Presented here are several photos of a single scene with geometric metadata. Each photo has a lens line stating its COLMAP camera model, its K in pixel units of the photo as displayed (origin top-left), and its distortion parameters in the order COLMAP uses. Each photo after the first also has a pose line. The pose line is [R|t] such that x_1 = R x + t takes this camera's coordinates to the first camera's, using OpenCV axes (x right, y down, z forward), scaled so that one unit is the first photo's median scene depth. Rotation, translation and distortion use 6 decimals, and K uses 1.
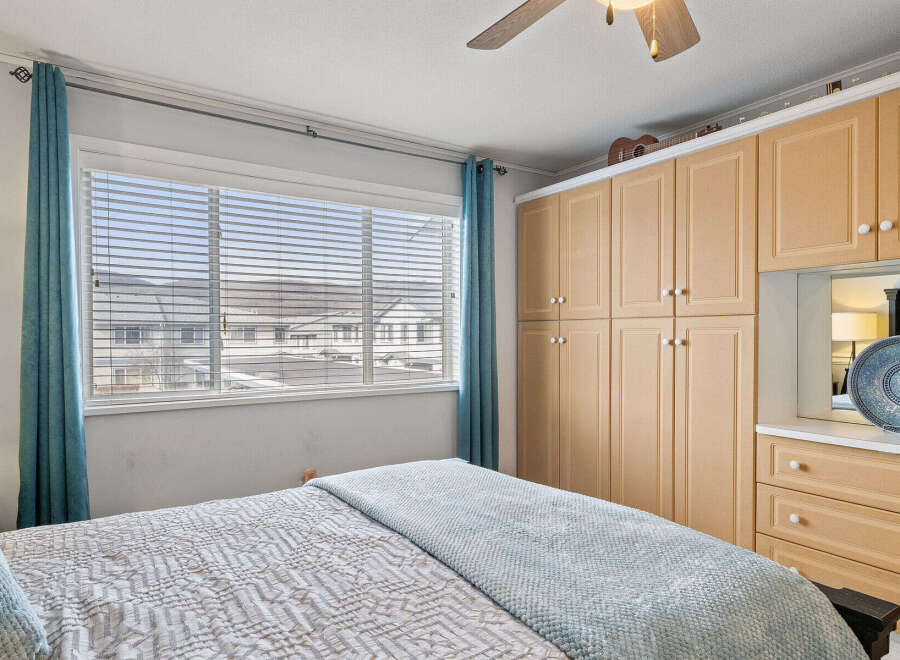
lens RADIAL K [[547.5, 0, 453.7], [0, 547.5, 348.0], [0, 0, 1]] dist [-0.000172, -0.000415]
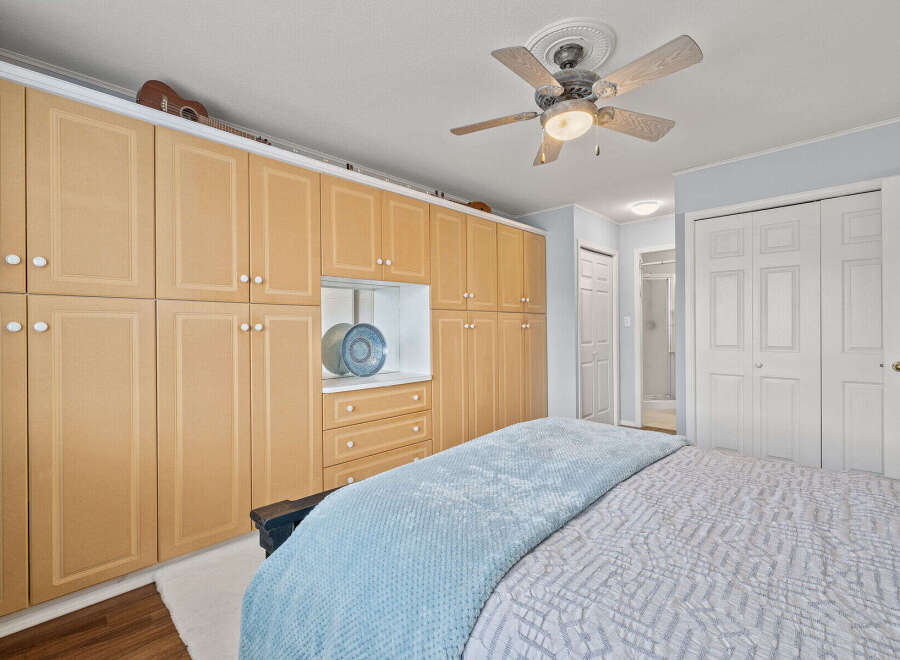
lens RADIAL K [[416.2, 0, 452.0], [0, 416.2, 328.8], [0, 0, 1]] dist [0.000696, -0.000296]
pose [[-0.222834, 0.007047, 0.974831, -0.513592], [0.029093, 0.999577, -0.000575, 0.006334], [-0.974422, 0.028232, -0.222945, 0.907546]]
